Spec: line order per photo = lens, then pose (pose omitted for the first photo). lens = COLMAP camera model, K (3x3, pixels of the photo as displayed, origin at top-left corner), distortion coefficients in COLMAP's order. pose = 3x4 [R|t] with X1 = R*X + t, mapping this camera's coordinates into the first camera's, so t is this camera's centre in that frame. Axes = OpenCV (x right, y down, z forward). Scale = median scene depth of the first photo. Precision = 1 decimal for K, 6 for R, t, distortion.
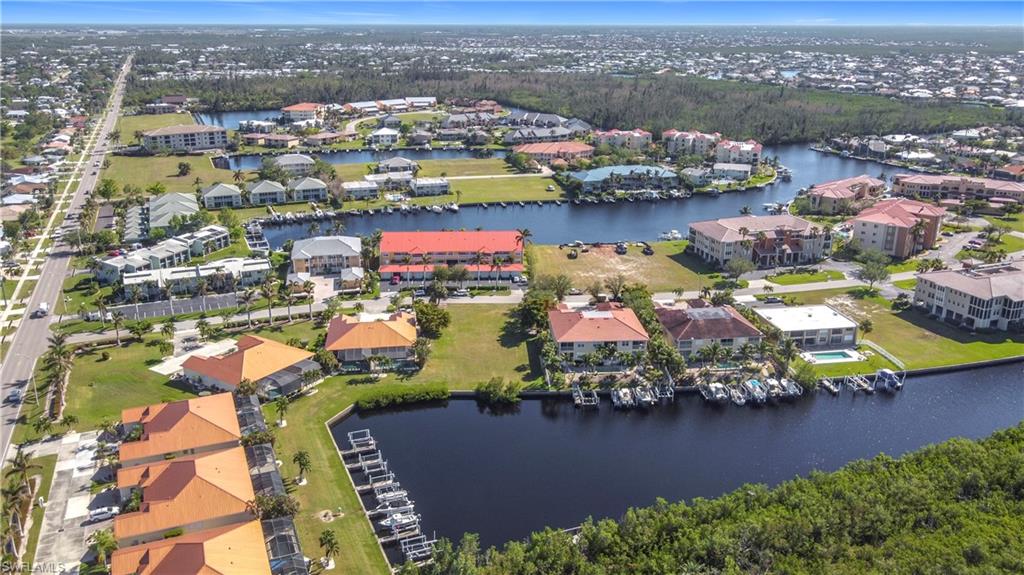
lens RADIAL K [[801.6, 0, 512.0], [0, 801.6, 287.5], [0, 0, 1]] dist [-0.013519, 0.018641]
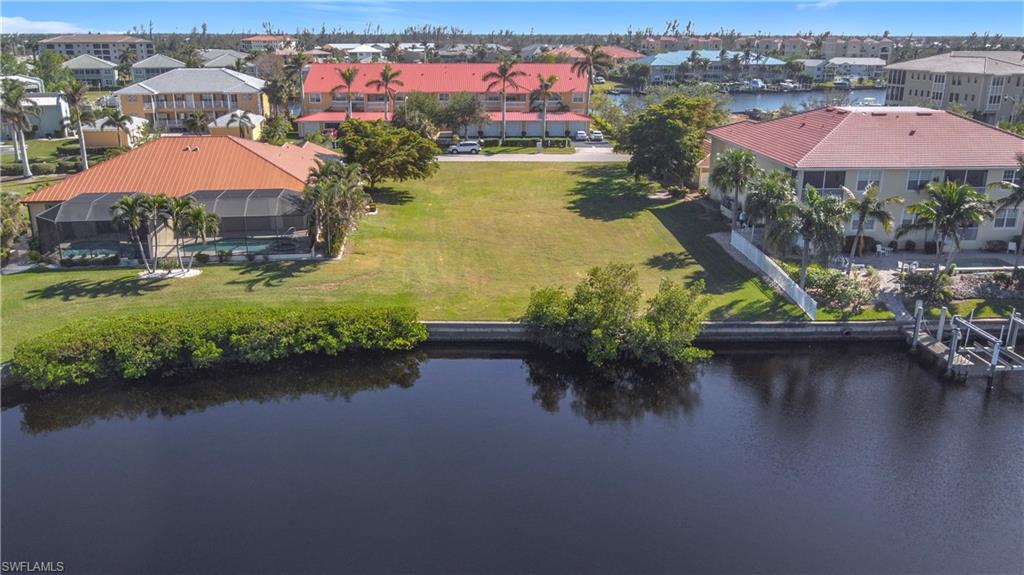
lens RADIAL K [[792.9, 0, 512.0], [0, 792.9, 287.5], [0, 0, 1]] dist [-0.006661, 0.007808]
pose [[0.999996, 0.001171, -0.002403, -0.033358], [-0.001194, 0.999951, -0.009789, 0.082390], [0.002391, 0.009791, 0.999949, 0.510507]]
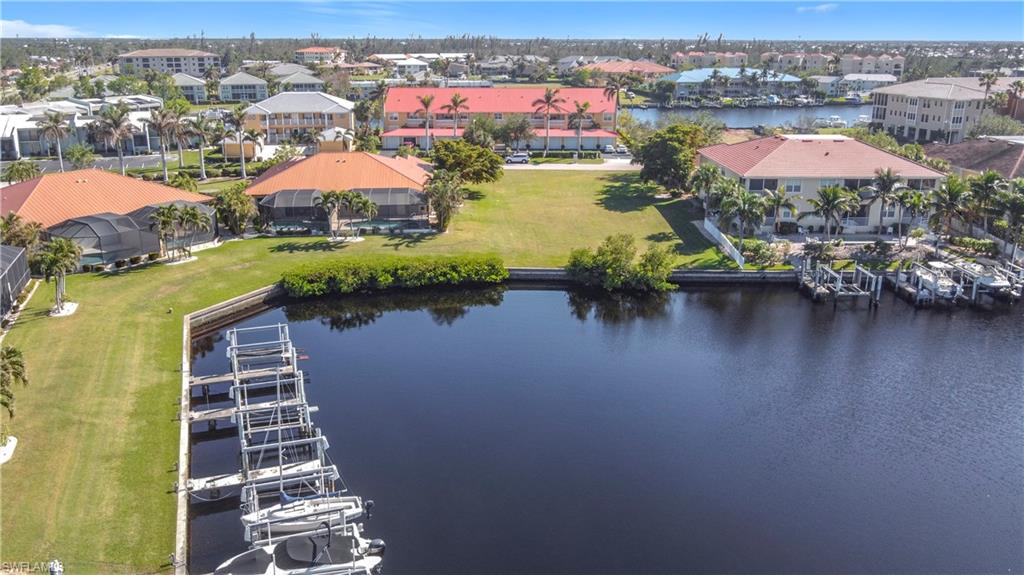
lens RADIAL K [[801.6, 0, 512.0], [0, 801.6, 287.5], [0, 0, 1]] dist [-0.013519, 0.018641]
pose [[0.998989, 0.013948, -0.042729, -0.038337], [-0.014698, 0.999743, -0.017286, 0.100474], [0.042476, 0.017897, 0.998937, 0.392623]]
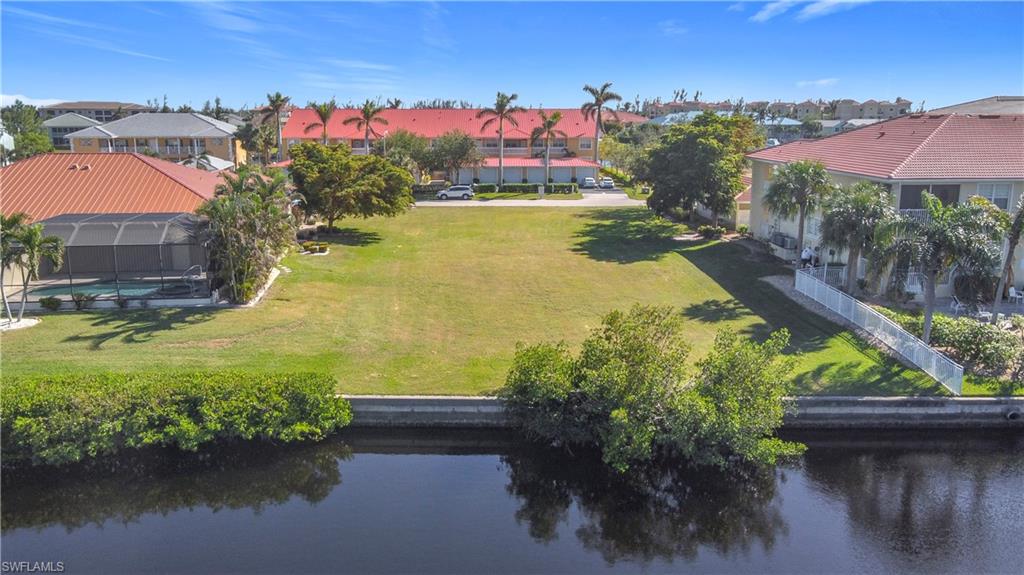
lens RADIAL K [[789.4, 0, 512.0], [0, 789.4, 287.5], [0, 0, 1]] dist [-0.004930, 0.032212]
pose [[0.999898, 0.001033, -0.014264, -0.028331], [-0.002465, 0.994907, -0.100762, 0.084132], [0.014087, 0.100787, 0.994808, 0.571831]]
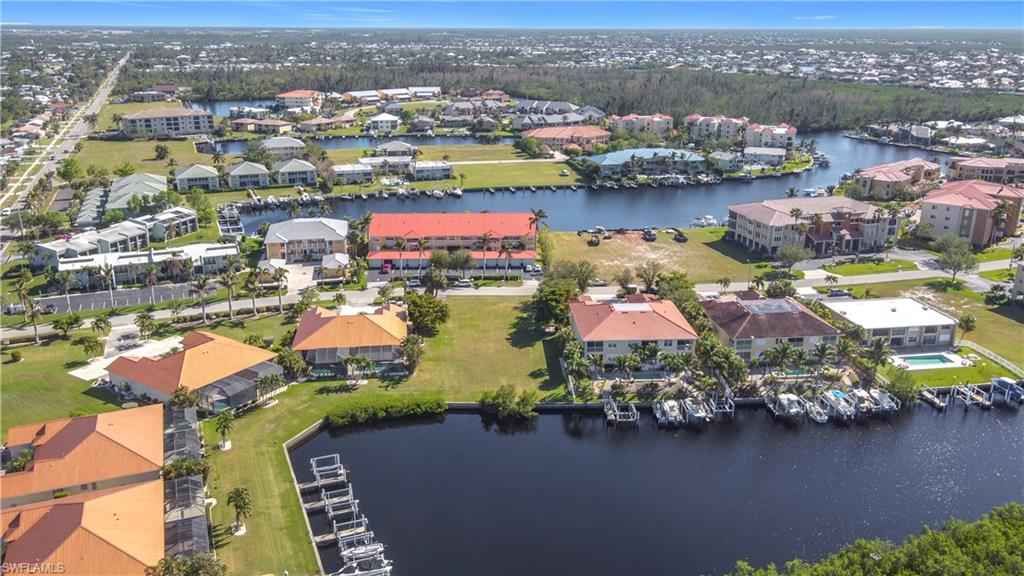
lens RADIAL K [[801.1, 0, 512.0], [0, 801.1, 288.0], [0, 0, 1]] dist [-0.000815, 0.034038]
pose [[0.999965, 0.003478, -0.007576, -0.005724], [-0.003505, 0.999987, -0.003608, 0.013463], [0.007564, 0.003635, 0.999965, 0.147802]]
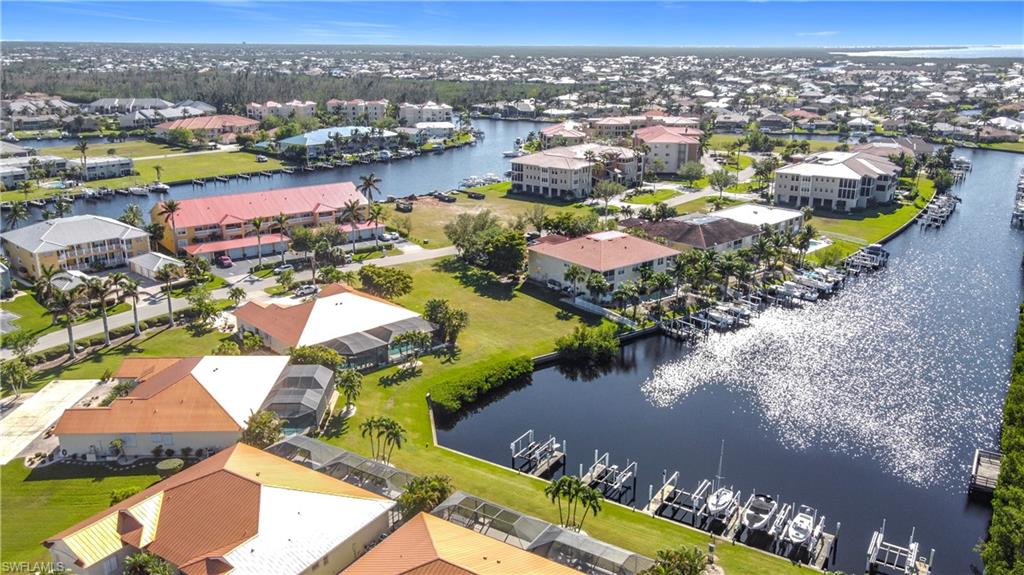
lens RADIAL K [[789.4, 0, 512.0], [0, 789.4, 287.5], [0, 0, 1]] dist [-0.004930, 0.032212]
pose [[0.820532, -0.167659, 0.546460, -0.300224], [0.177095, 0.983541, 0.035844, 0.029897], [-0.543475, 0.067365, 0.836718, 0.308386]]
